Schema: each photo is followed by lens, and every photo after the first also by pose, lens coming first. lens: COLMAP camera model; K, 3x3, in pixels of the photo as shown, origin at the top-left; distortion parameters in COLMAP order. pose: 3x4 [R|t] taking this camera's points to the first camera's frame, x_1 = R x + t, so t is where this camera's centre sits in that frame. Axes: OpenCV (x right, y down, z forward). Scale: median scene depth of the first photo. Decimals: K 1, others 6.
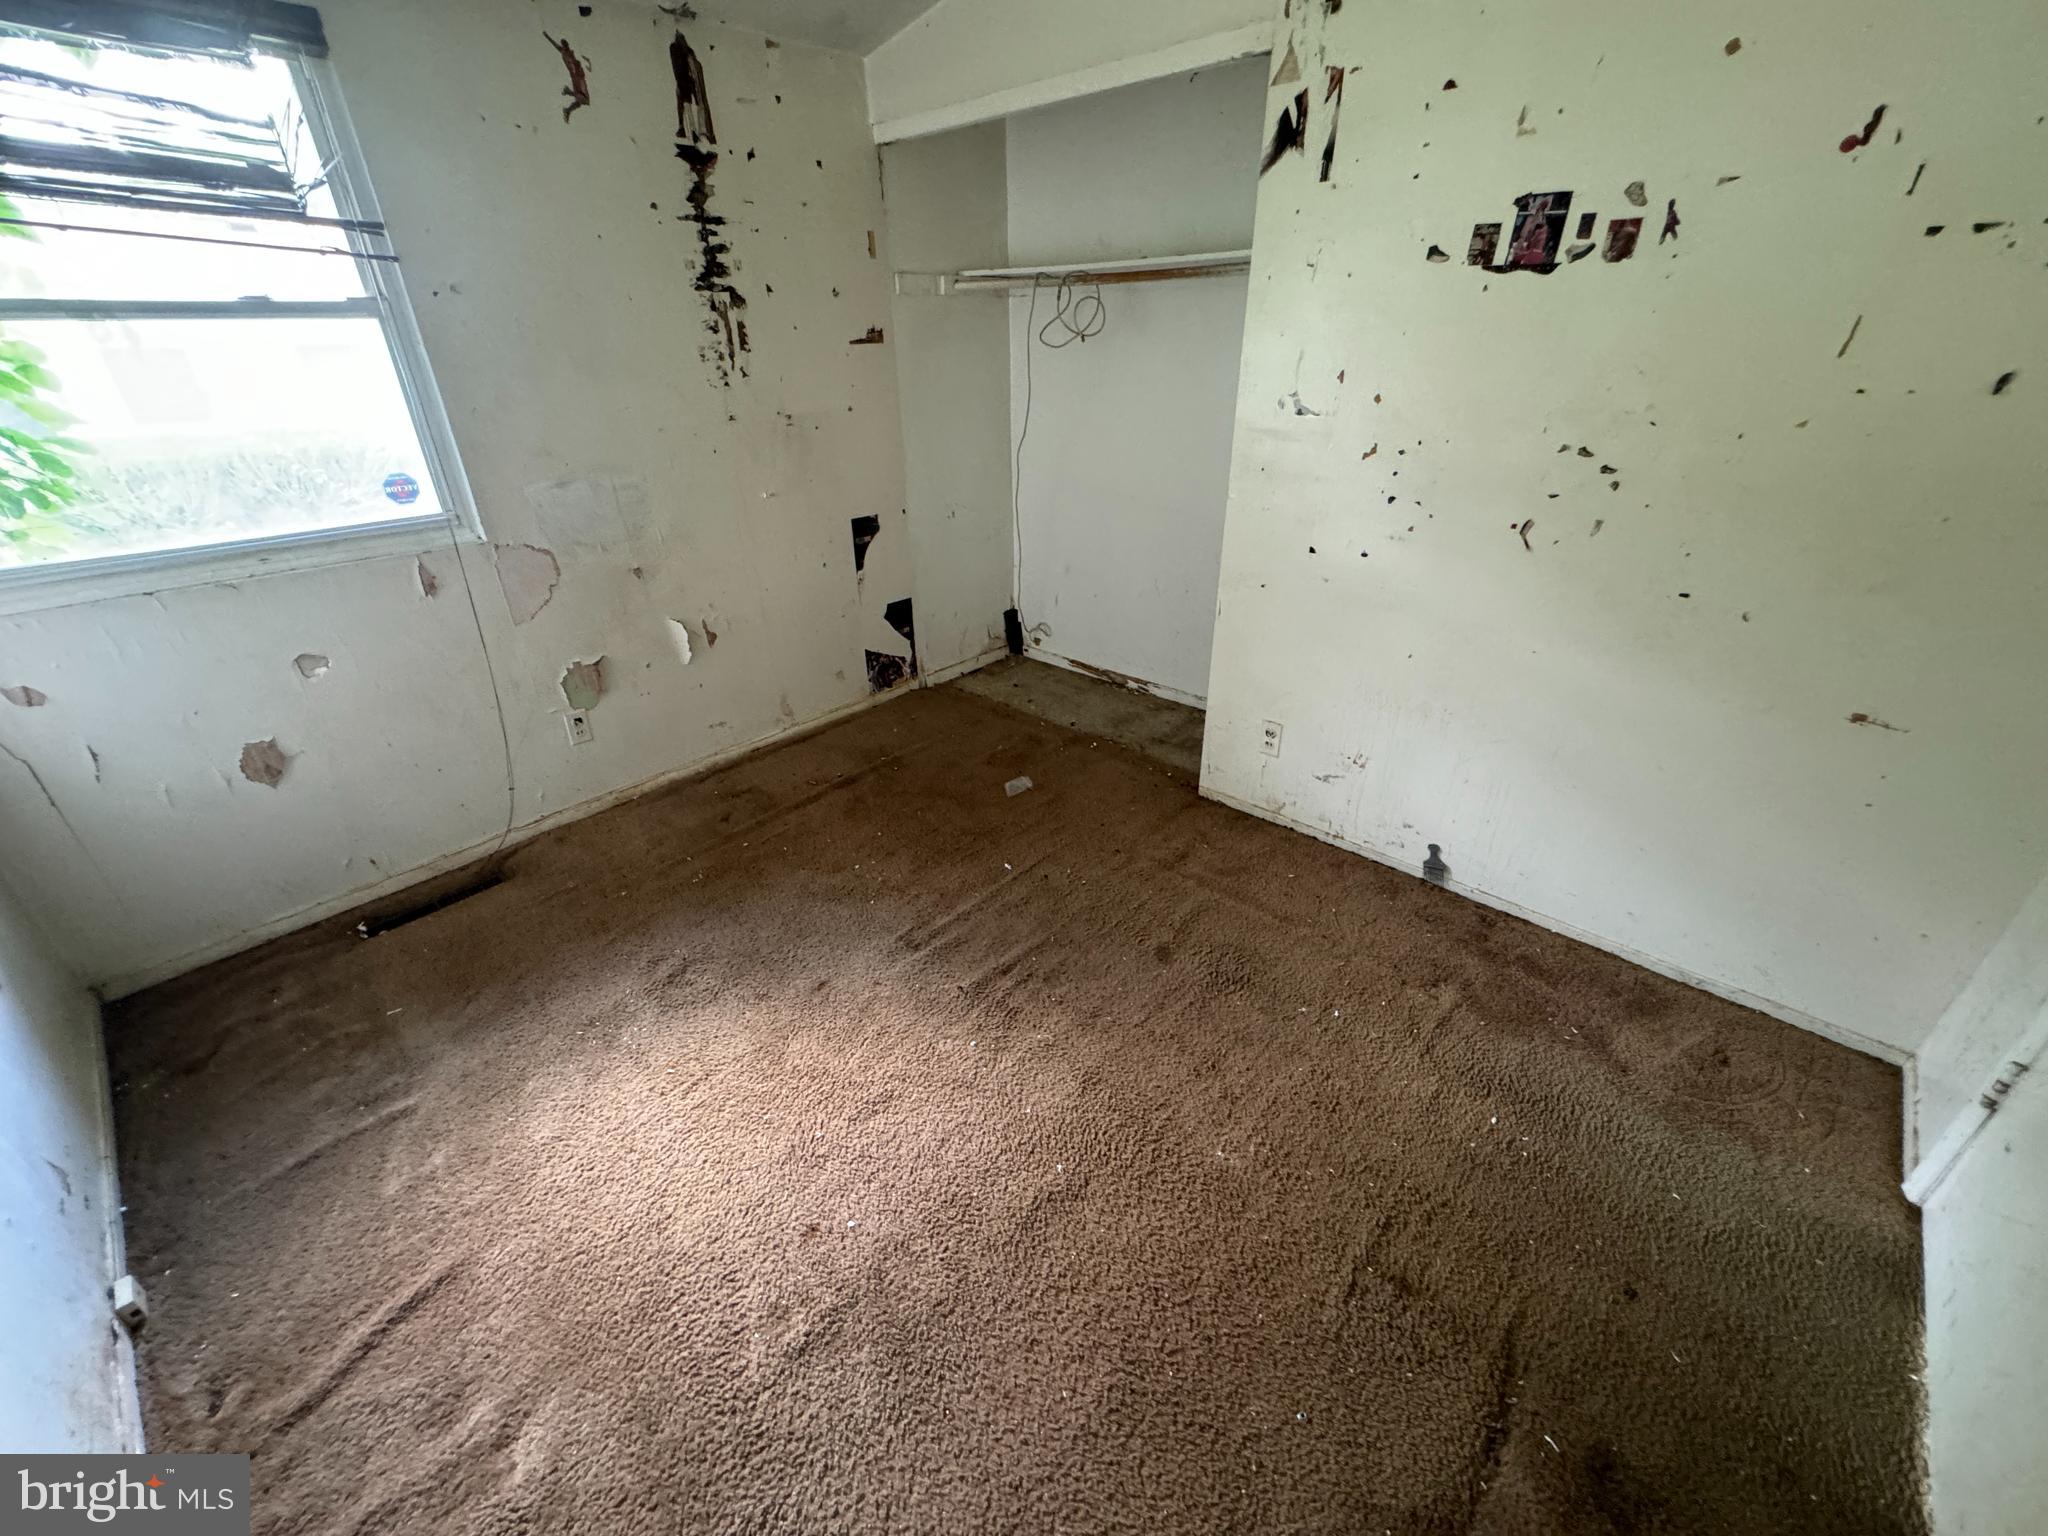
lens RADIAL K [[820.4, 0, 1022.6], [0, 820.4, 768.2], [0, 0, 1]] dist [0.000084, 0.000287]
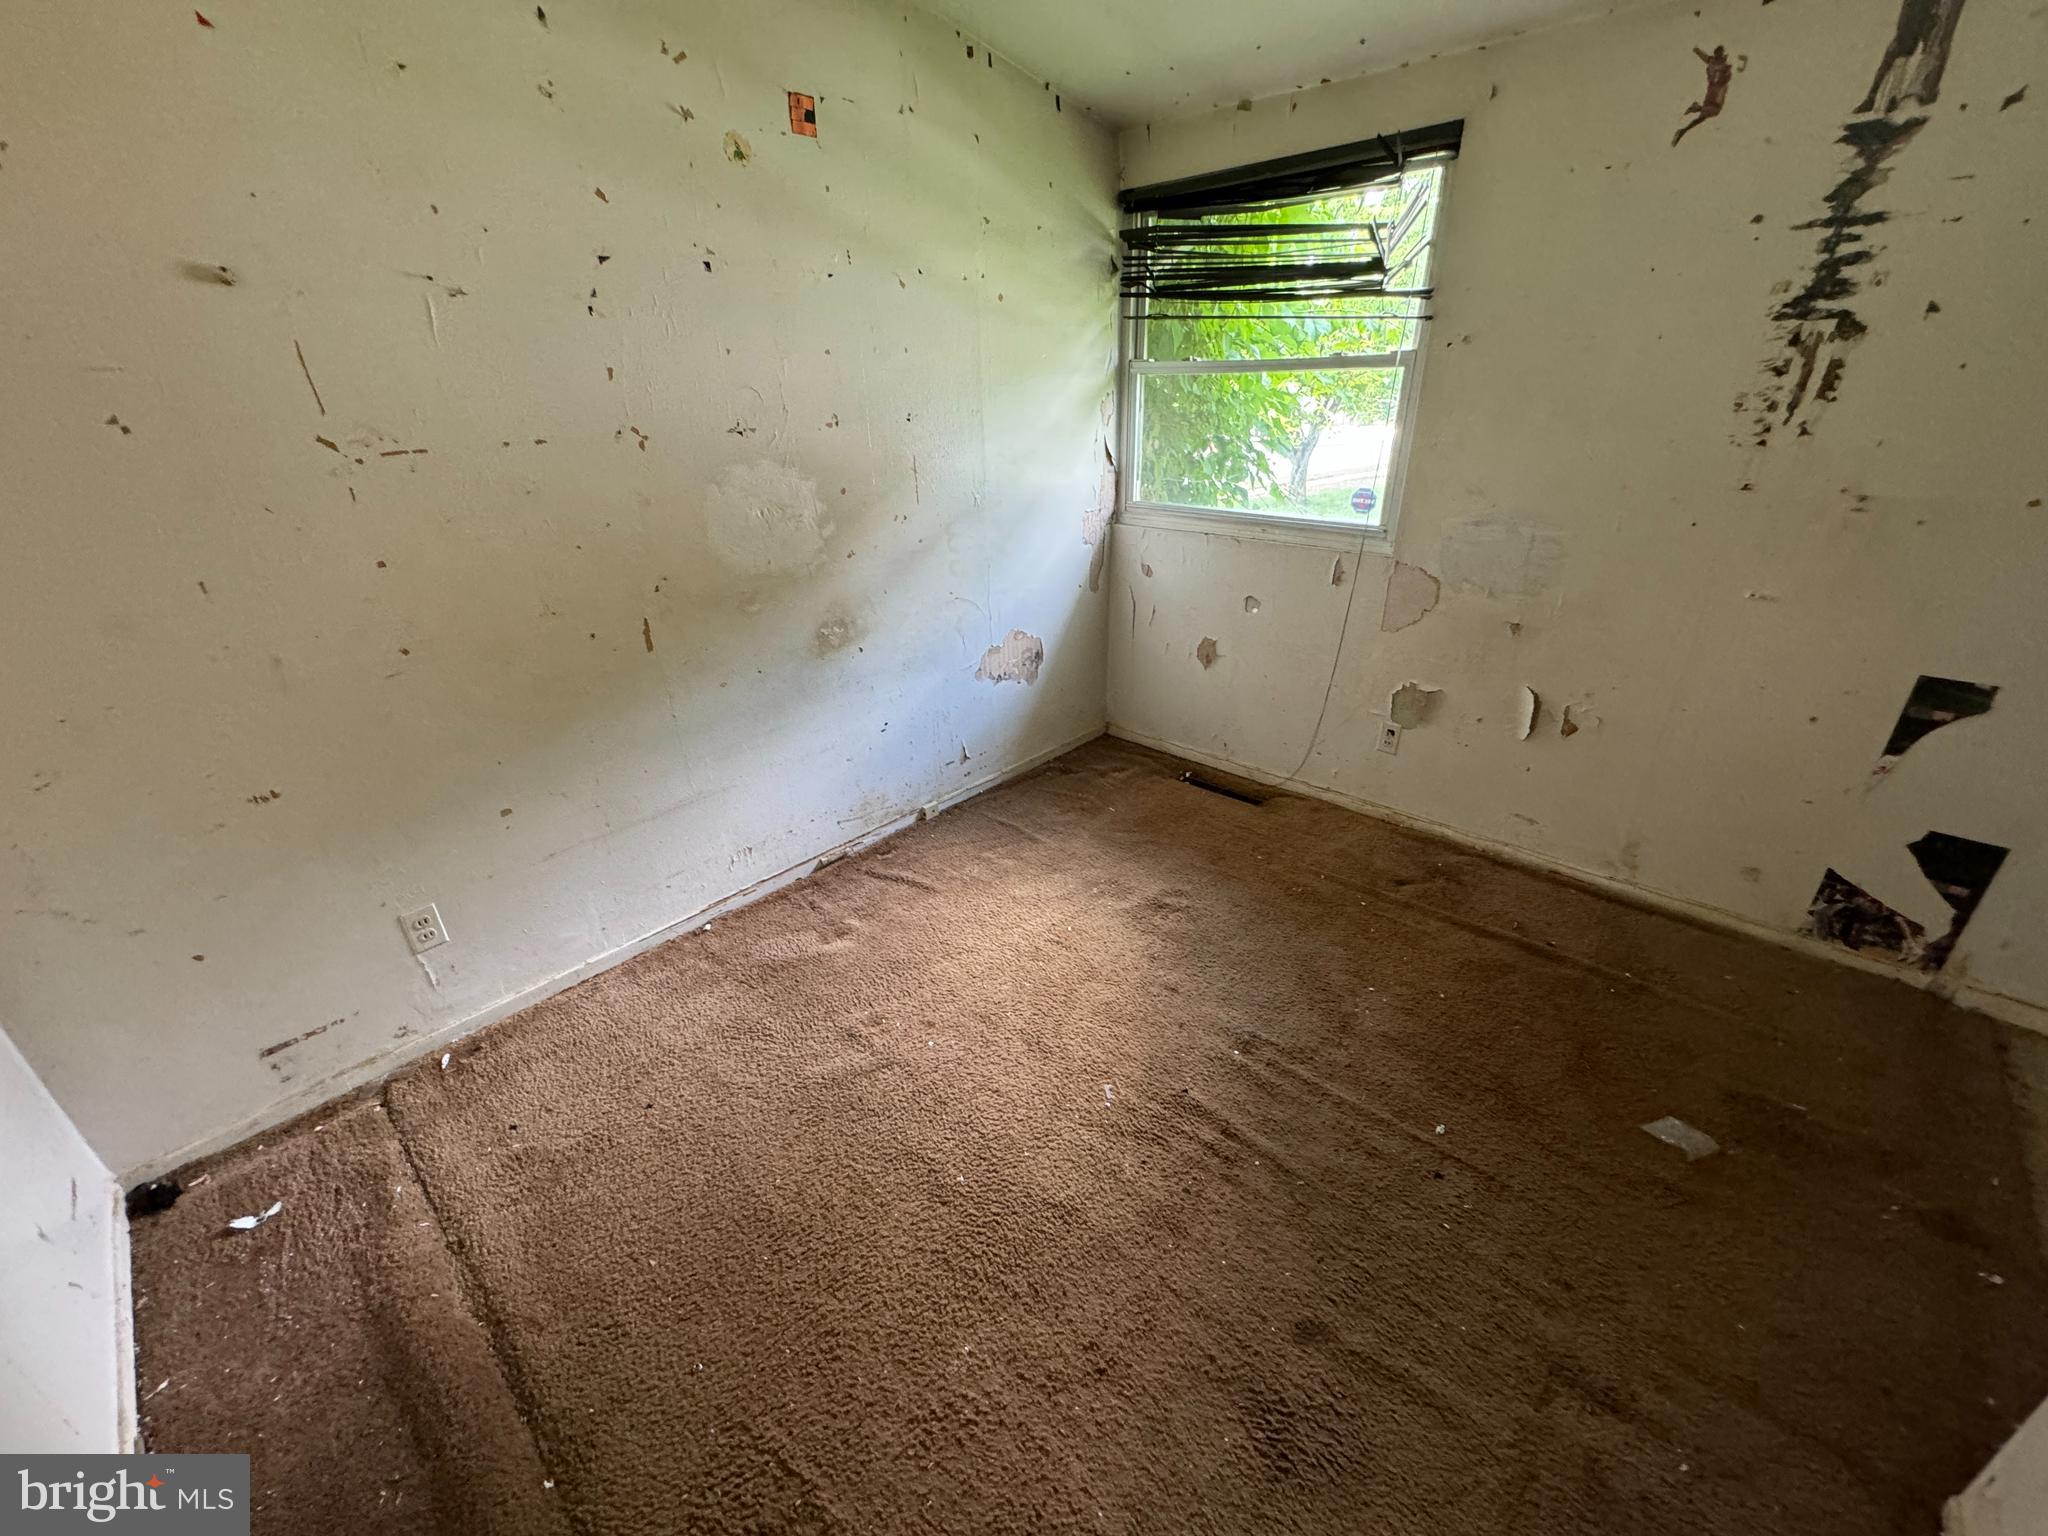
lens RADIAL K [[820.4, 0, 1022.6], [0, 820.4, 768.2], [0, 0, 1]] dist [0.000084, 0.000287]
pose [[-0.011109, 0.436912, -0.899436, 0.476048], [-0.452468, 0.799940, 0.394169, -0.239310], [0.891712, 0.411345, 0.188802, 0.413069]]
